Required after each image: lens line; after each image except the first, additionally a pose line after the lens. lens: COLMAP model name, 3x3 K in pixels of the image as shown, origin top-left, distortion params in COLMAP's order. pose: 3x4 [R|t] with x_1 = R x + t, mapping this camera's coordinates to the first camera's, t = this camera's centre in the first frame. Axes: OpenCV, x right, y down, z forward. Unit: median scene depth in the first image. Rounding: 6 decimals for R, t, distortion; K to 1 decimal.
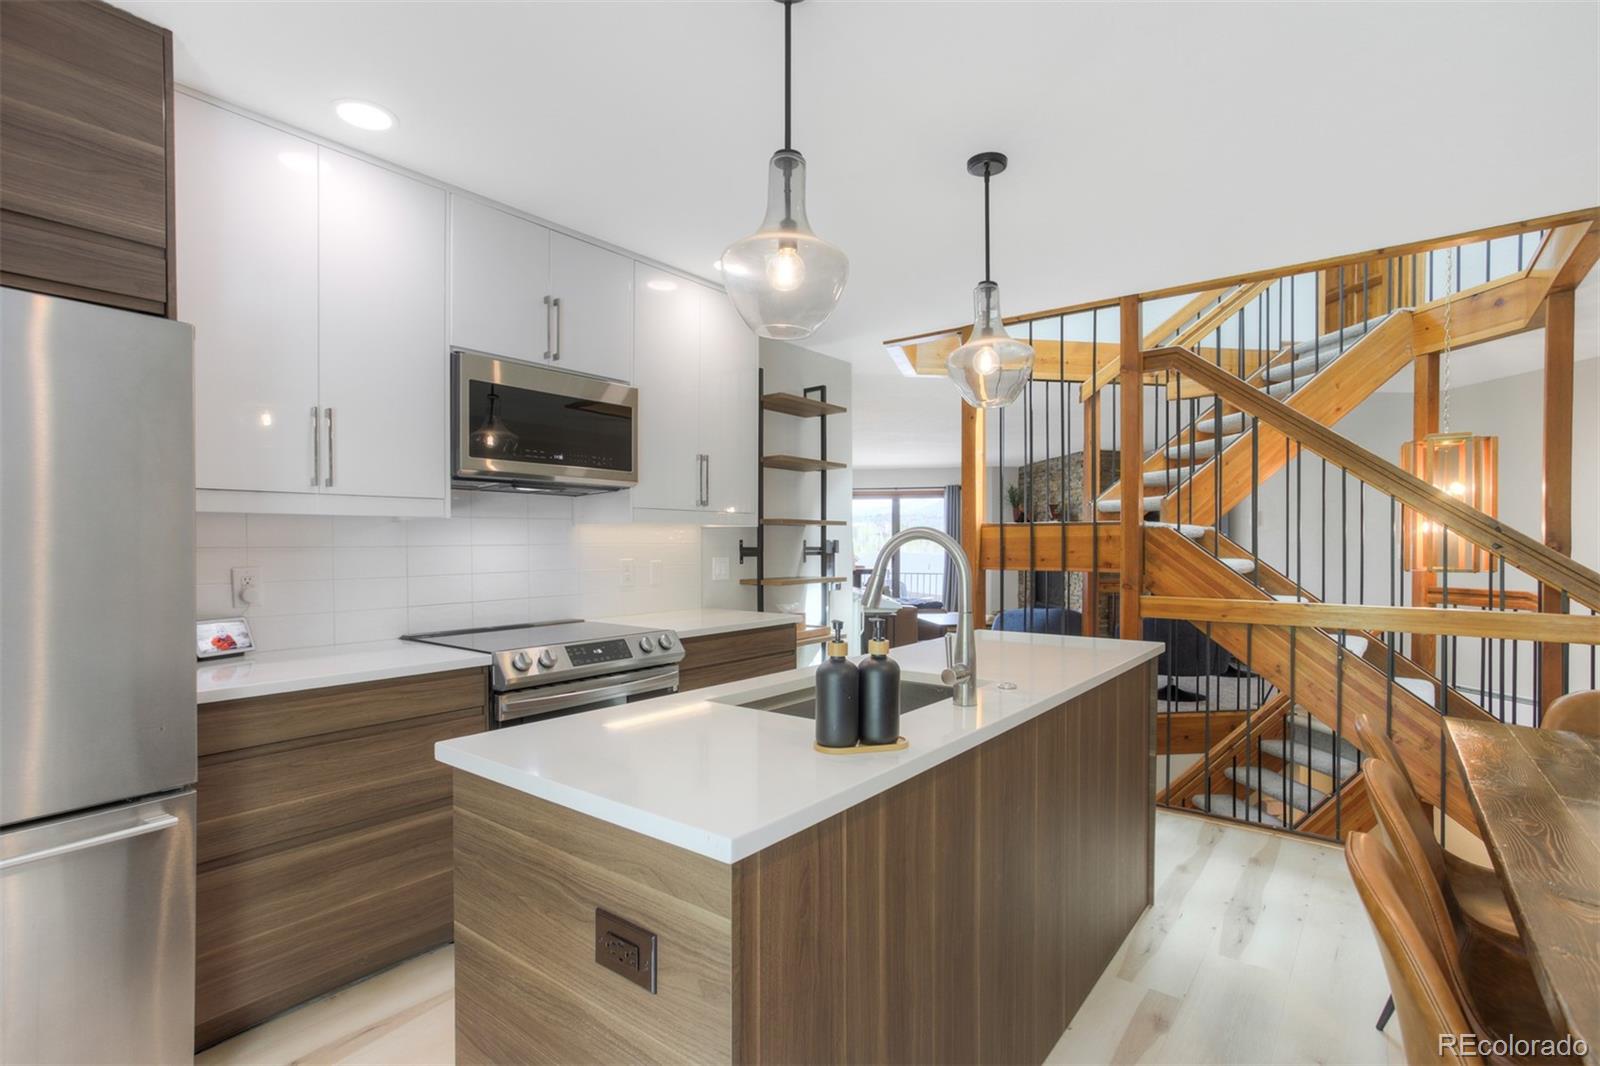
lens RADIAL K [[768.8, 0, 798.5], [0, 768.8, 540.5], [0, 0, 1]] dist [-0.022620, 0.012770]
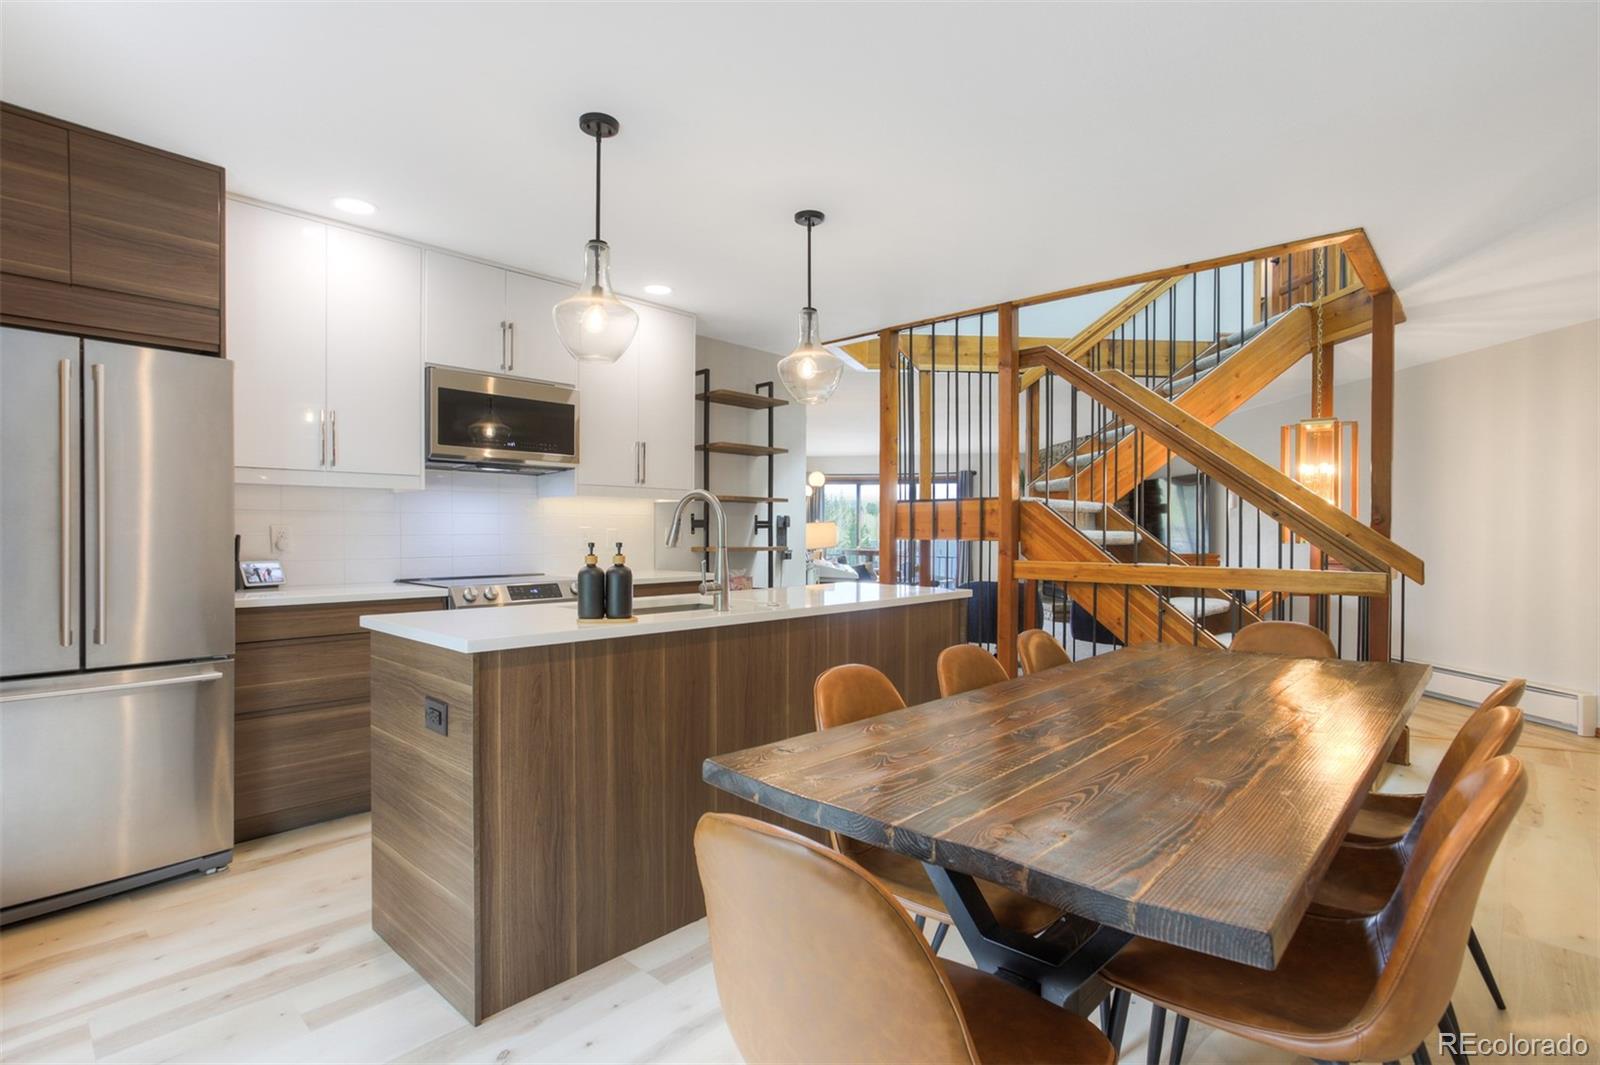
lens RADIAL K [[784.1, 0, 797.6], [0, 784.1, 531.3], [0, 0, 1]] dist [-0.010410, 0.000976]
pose [[0.995710, 0.003557, -0.092457, 0.248015], [-0.003392, 0.999992, 0.001943, 0.029233], [0.092463, -0.001621, 0.995715, -0.237936]]
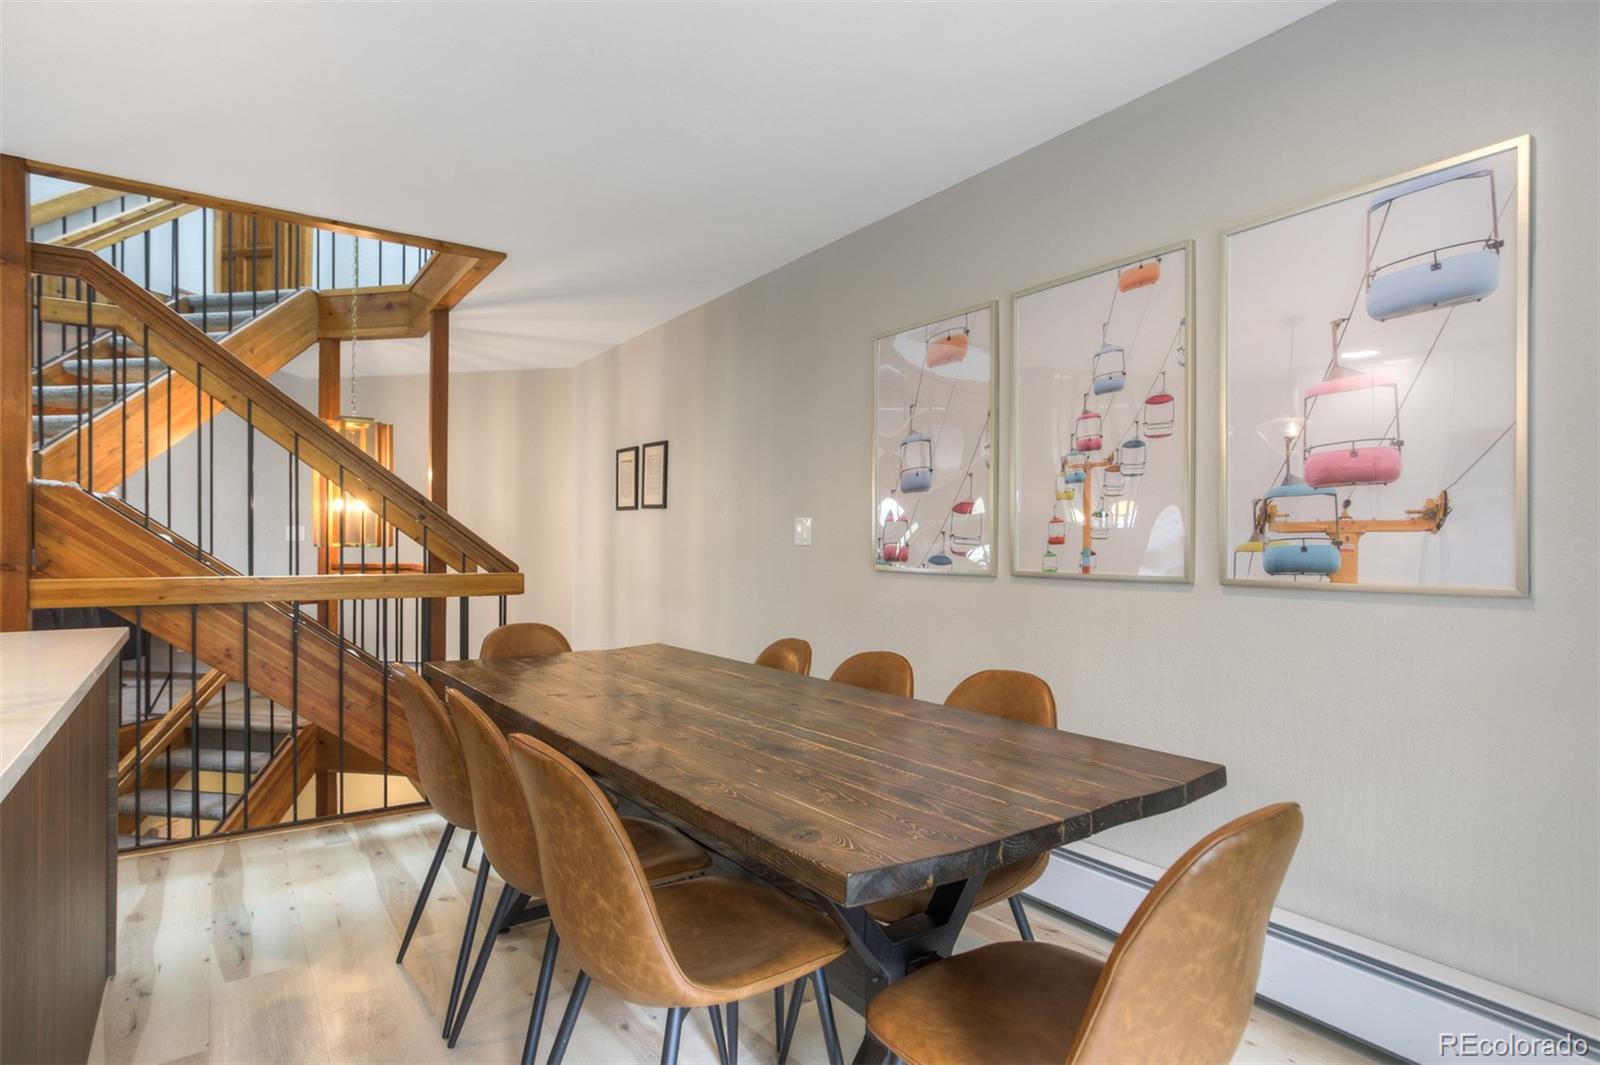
lens RADIAL K [[842.6, 0, 800.0], [0, 842.6, 532.5], [0, 0, 1]] dist [0.000098, 0.000536]
pose [[0.294008, 0.008727, 0.955763, -0.106512], [-0.003792, 0.999961, -0.007964, 0.034217], [-0.955796, -0.001282, 0.294029, 0.082242]]
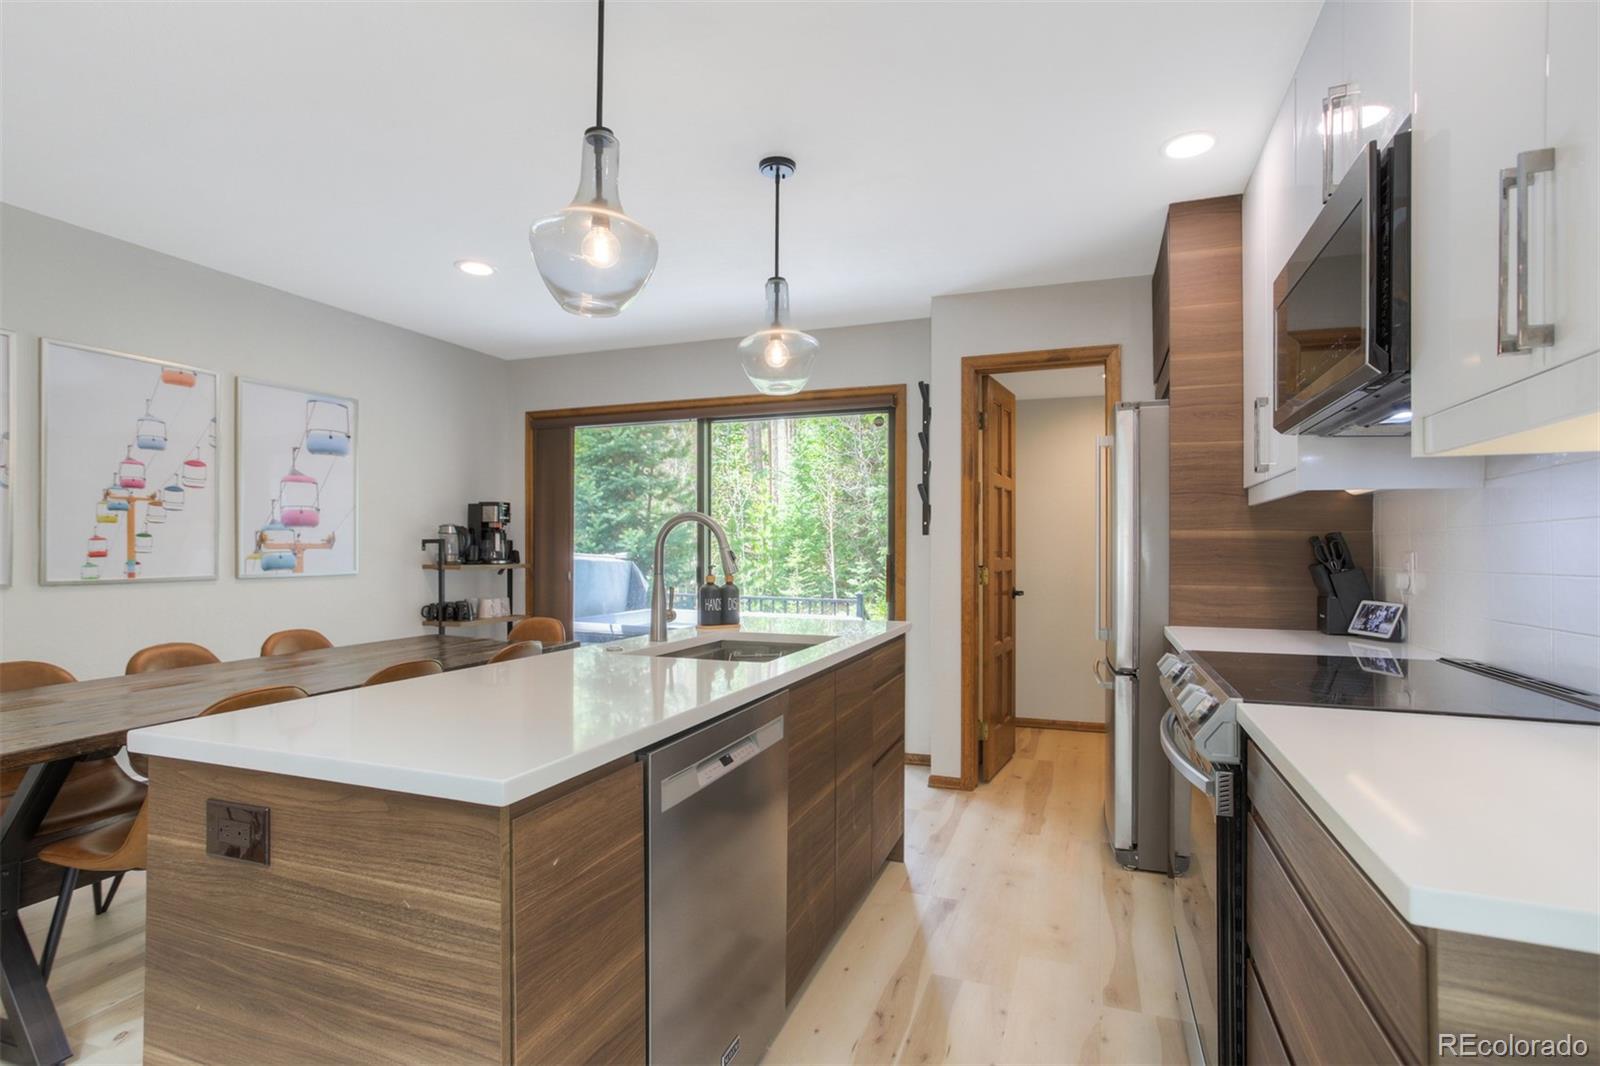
lens RADIAL K [[784.1, 0, 797.6], [0, 784.1, 531.8], [0, 0, 1]] dist [-0.010410, 0.000976]
pose [[-0.957994, -0.009552, -0.286629, 0.191850], [-0.003831, 0.999782, -0.020514, 0.023700], [0.286763, -0.018554, -0.957822, 1.218788]]
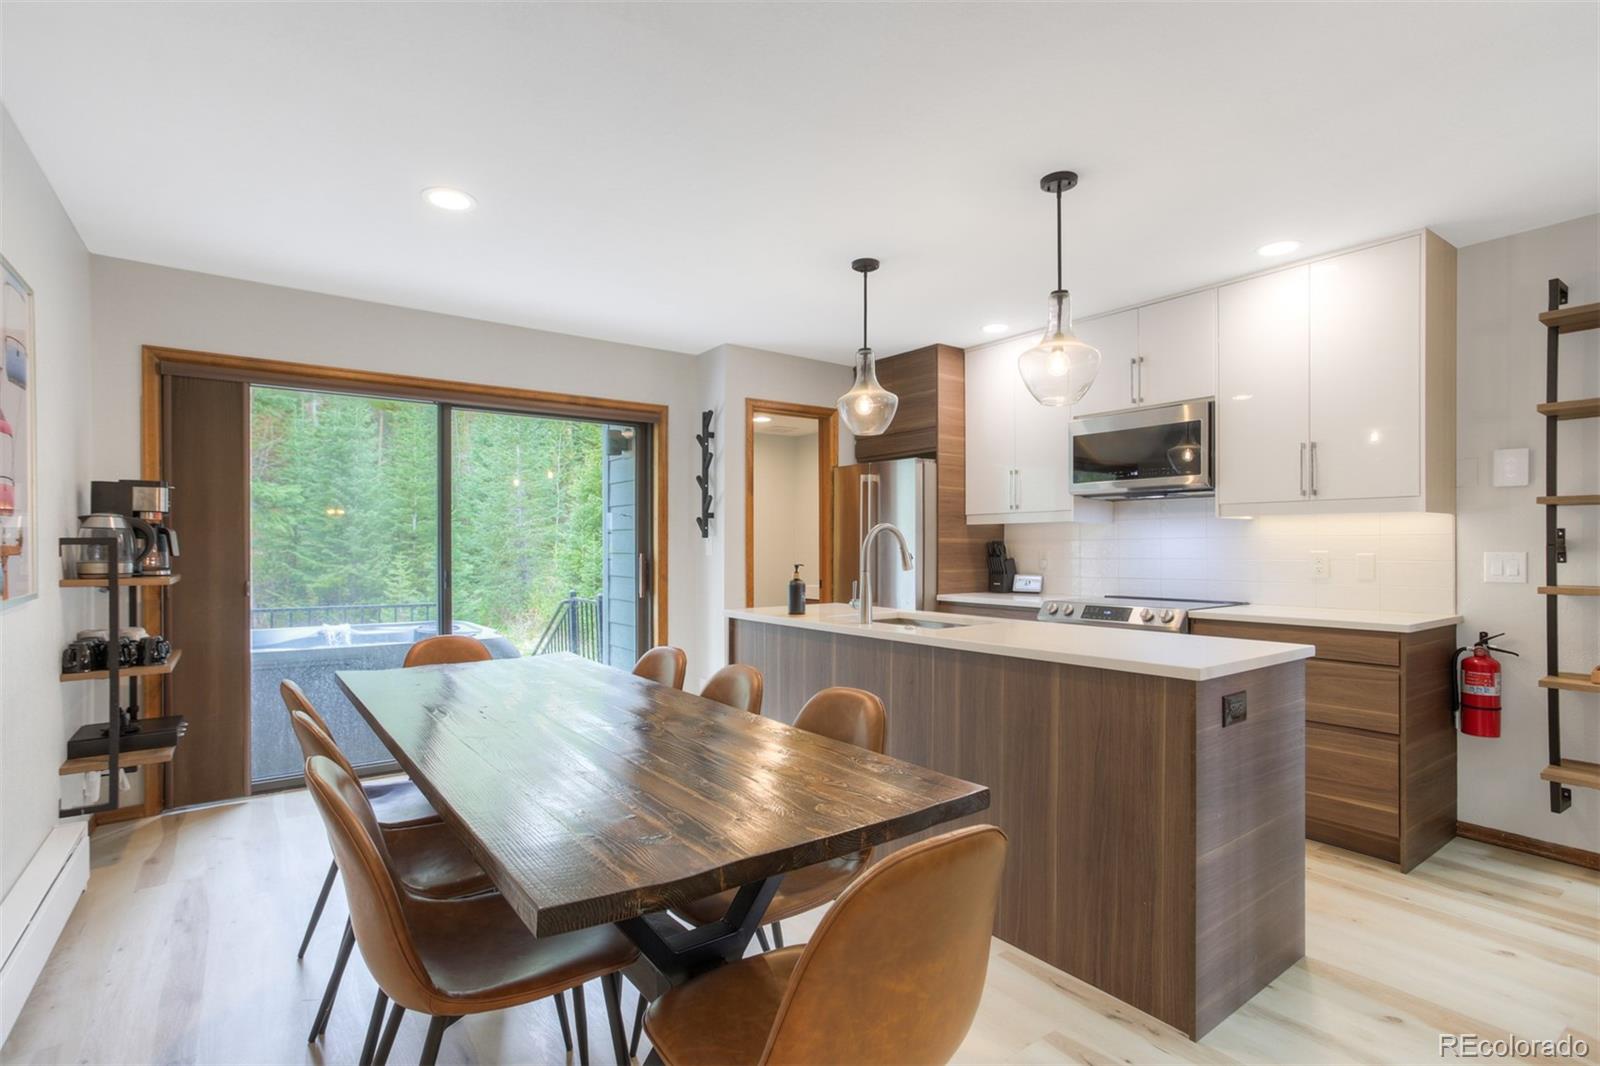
lens RADIAL K [[784.1, 0, 797.6], [0, 784.1, 531.8], [0, 0, 1]] dist [-0.010410, 0.000976]
pose [[-0.282068, -0.015567, -0.959268, 0.998029], [0.001865, 0.999858, -0.016774, 0.014622], [0.959393, -0.006520, -0.281999, 0.680275]]
